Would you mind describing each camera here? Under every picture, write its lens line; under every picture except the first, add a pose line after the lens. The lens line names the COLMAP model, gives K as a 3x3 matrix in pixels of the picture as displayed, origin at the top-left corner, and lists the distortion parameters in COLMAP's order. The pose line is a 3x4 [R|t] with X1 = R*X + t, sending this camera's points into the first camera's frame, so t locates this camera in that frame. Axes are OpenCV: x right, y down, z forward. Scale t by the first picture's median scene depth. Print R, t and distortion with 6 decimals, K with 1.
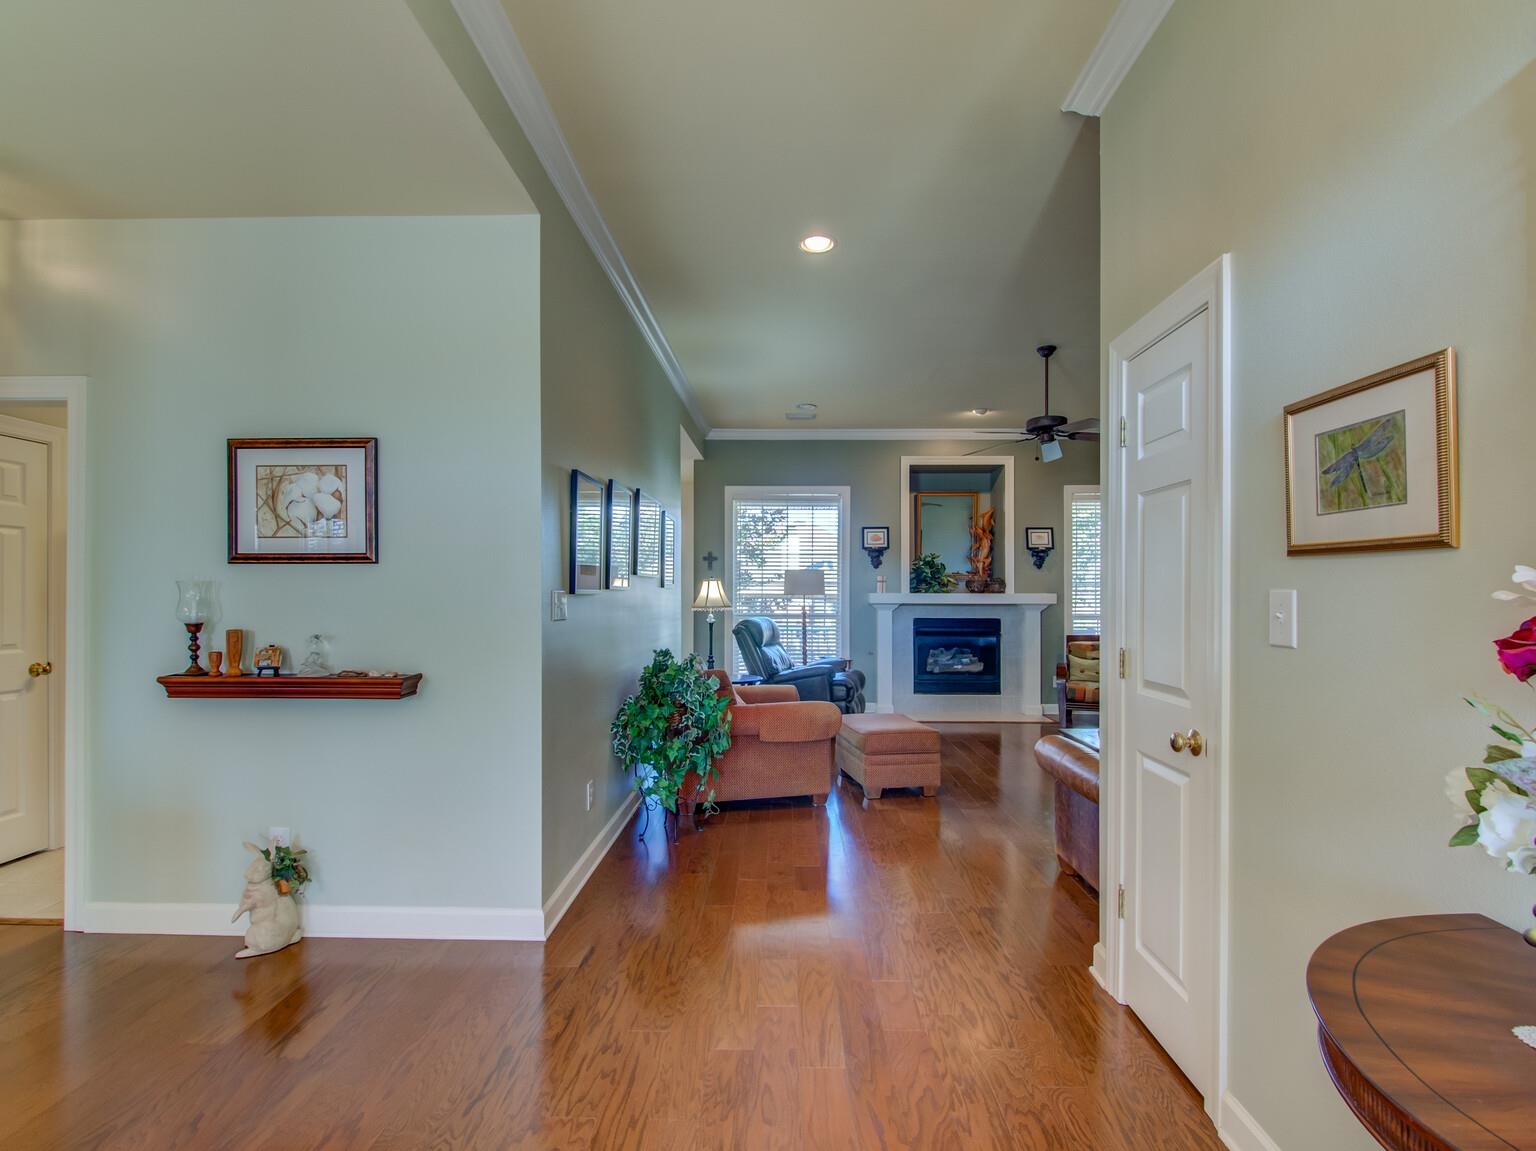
lens RADIAL K [[711.2, 0, 773.8], [0, 711.2, 589.0], [0, 0, 1]] dist [0.006678, -0.005929]
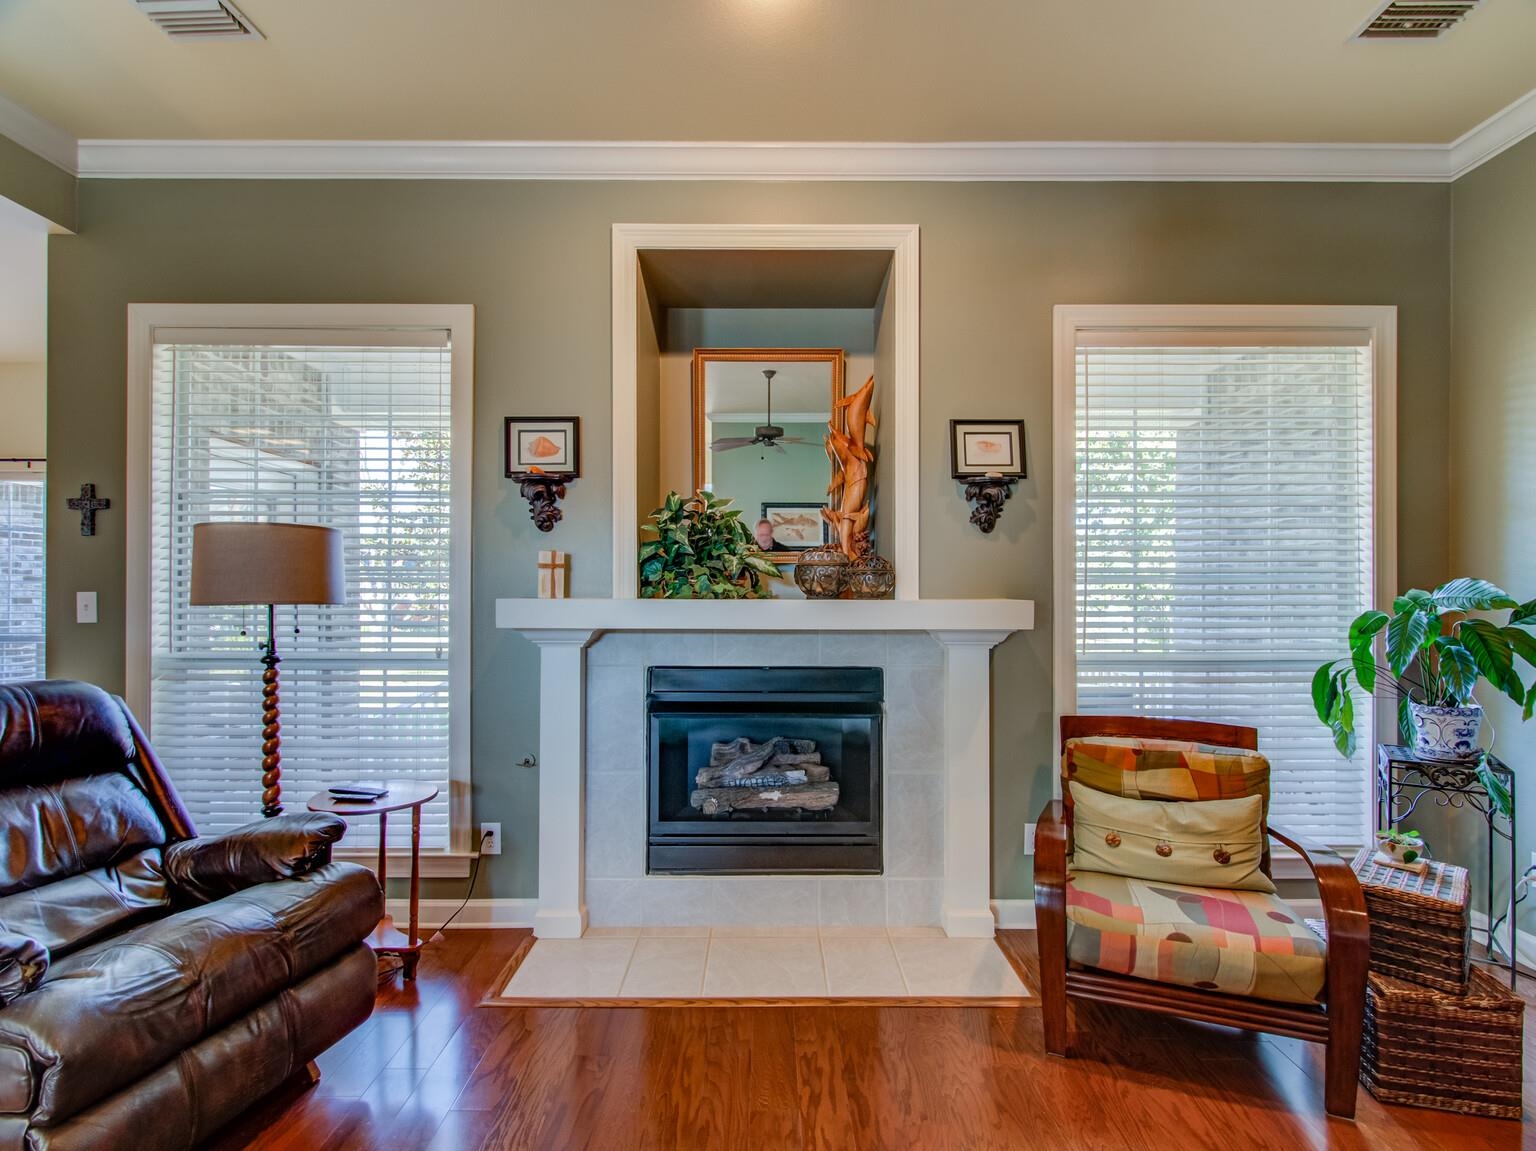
lens RADIAL K [[711.2, 0, 774.2], [0, 711.2, 593.3], [0, 0, 1]] dist [0.006678, -0.005929]
pose [[0.999768, -0.000181, 0.021543, 0.254482], [0.000185, 1.000000, -0.000194, 0.003125], [-0.021543, 0.000198, 0.999768, 0.633925]]
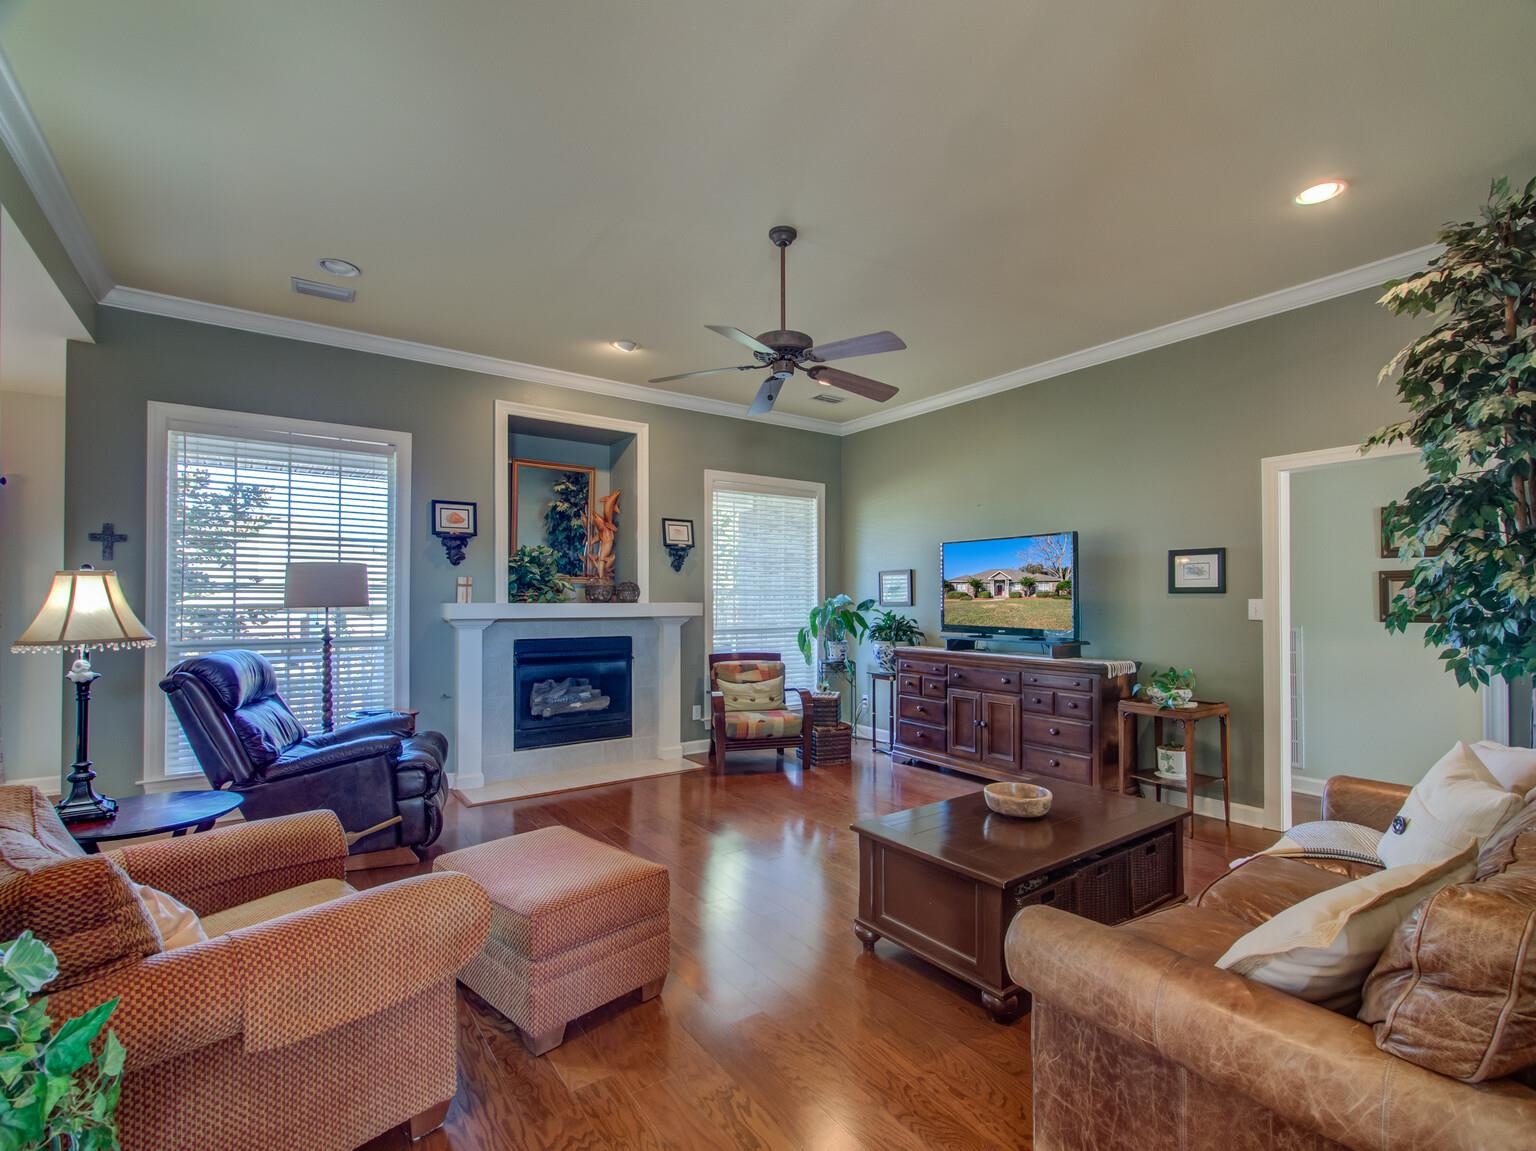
lens RADIAL K [[711.2, 0, 773.3], [0, 711.2, 590.5], [0, 0, 1]] dist [0.006678, -0.005929]
pose [[0.802338, 0.005669, 0.596843, -0.011264], [0.001138, 0.999939, -0.011028, 0.001517], [-0.596869, 0.009527, 0.802282, 0.305445]]
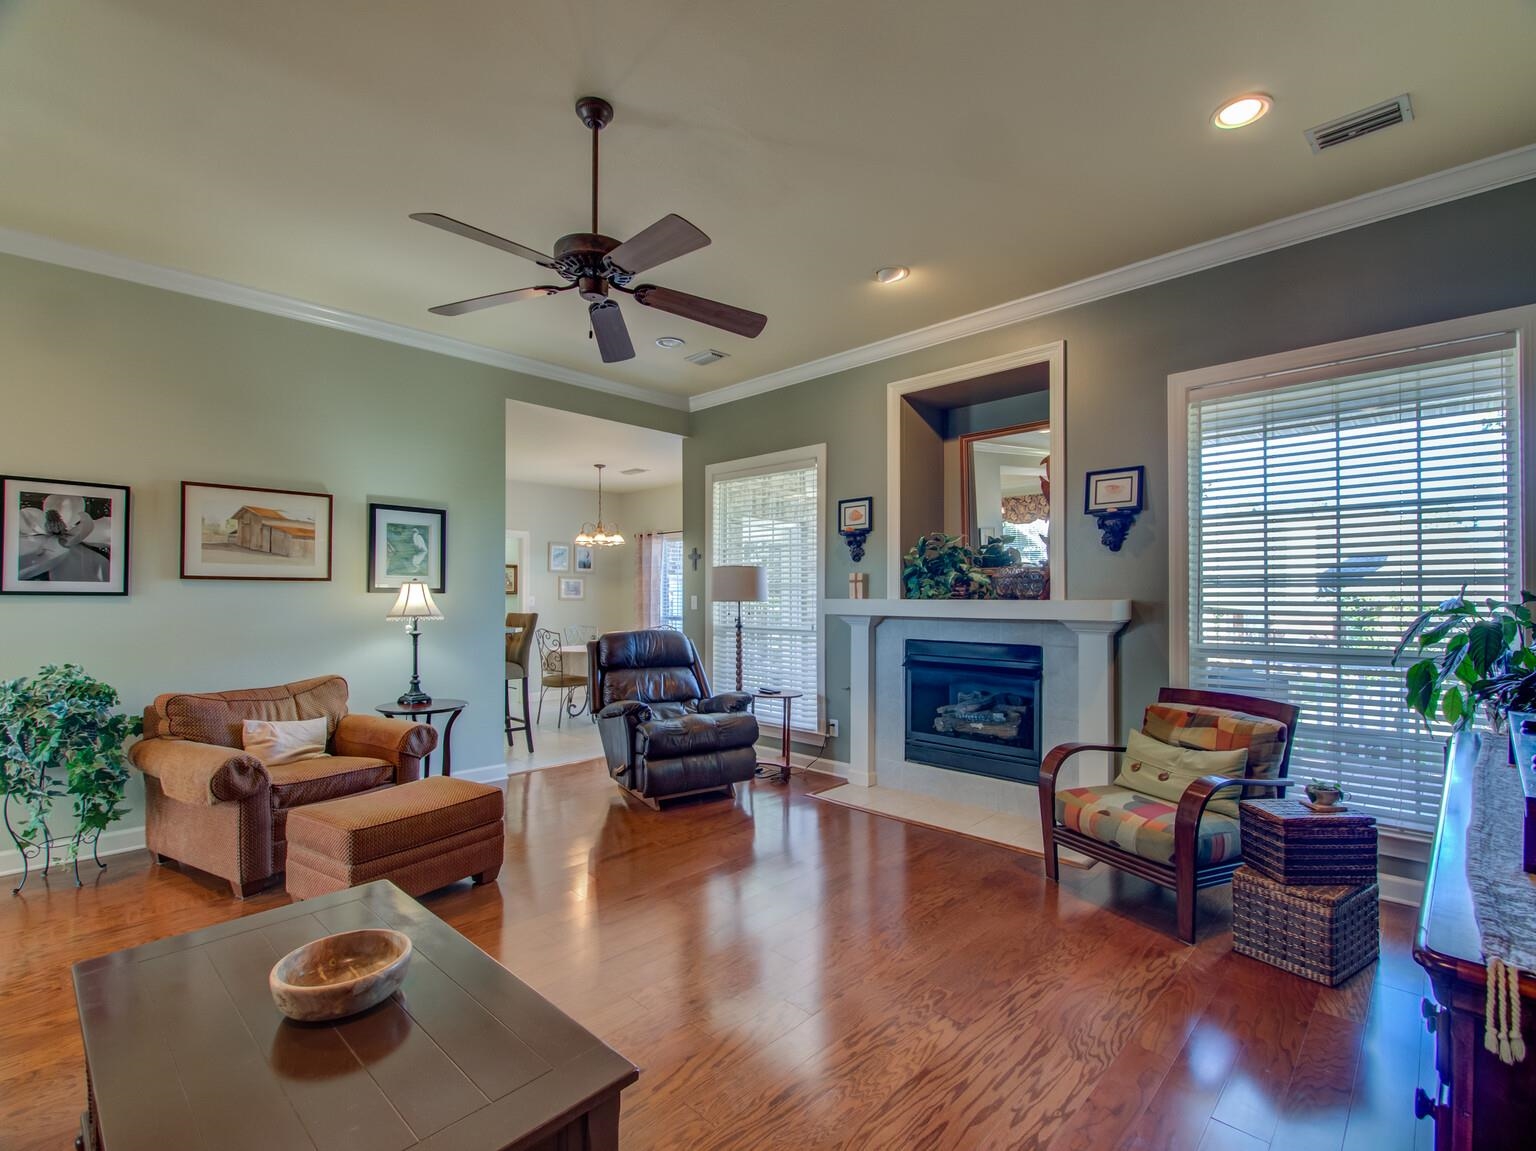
lens RADIAL K [[711.2, 0, 768.9], [0, 711.2, 590.3], [0, 0, 1]] dist [0.006678, -0.005929]
pose [[0.731136, -0.007221, -0.682193, 0.535682], [0.002754, 0.999967, -0.007633, 0.002580], [0.682226, 0.003702, 0.731132, 0.463420]]
